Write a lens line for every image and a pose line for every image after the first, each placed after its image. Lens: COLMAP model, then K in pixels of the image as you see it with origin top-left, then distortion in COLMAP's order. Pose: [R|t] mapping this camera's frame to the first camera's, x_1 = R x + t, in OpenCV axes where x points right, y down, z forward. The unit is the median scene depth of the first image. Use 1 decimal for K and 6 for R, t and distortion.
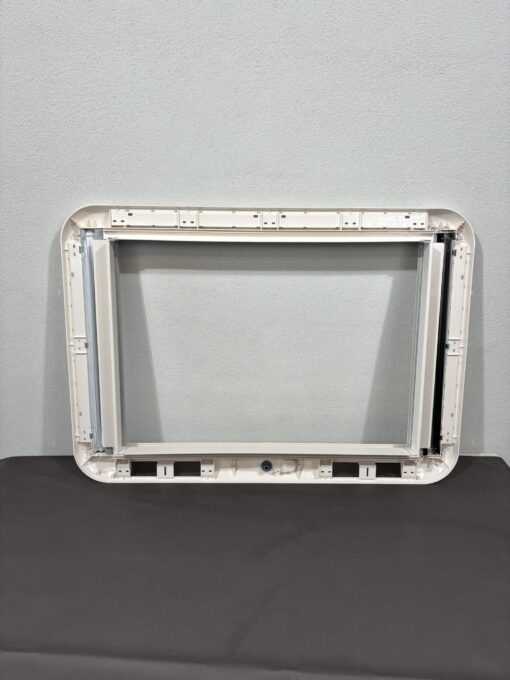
lens RADIAL K [[518.1, 0, 265.5], [0, 518.1, 341.7], [0, 0, 1]] dist [0.040418, -0.043215]
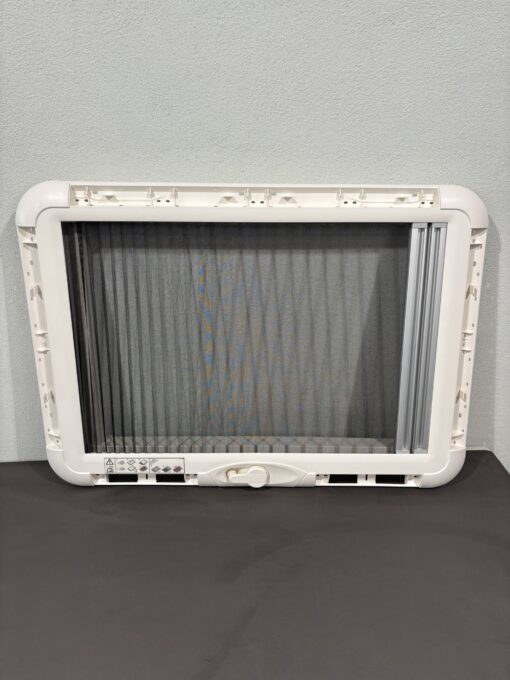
lens RADIAL K [[518.1, 0, 266.7], [0, 518.1, 342.9], [0, 0, 1]] dist [0.040418, -0.043215]
pose [[0.999536, -0.015112, 0.026461, 0.029689], [0.013801, 0.998700, 0.049068, -0.035526], [-0.027168, -0.048680, 0.998445, 0.113067]]
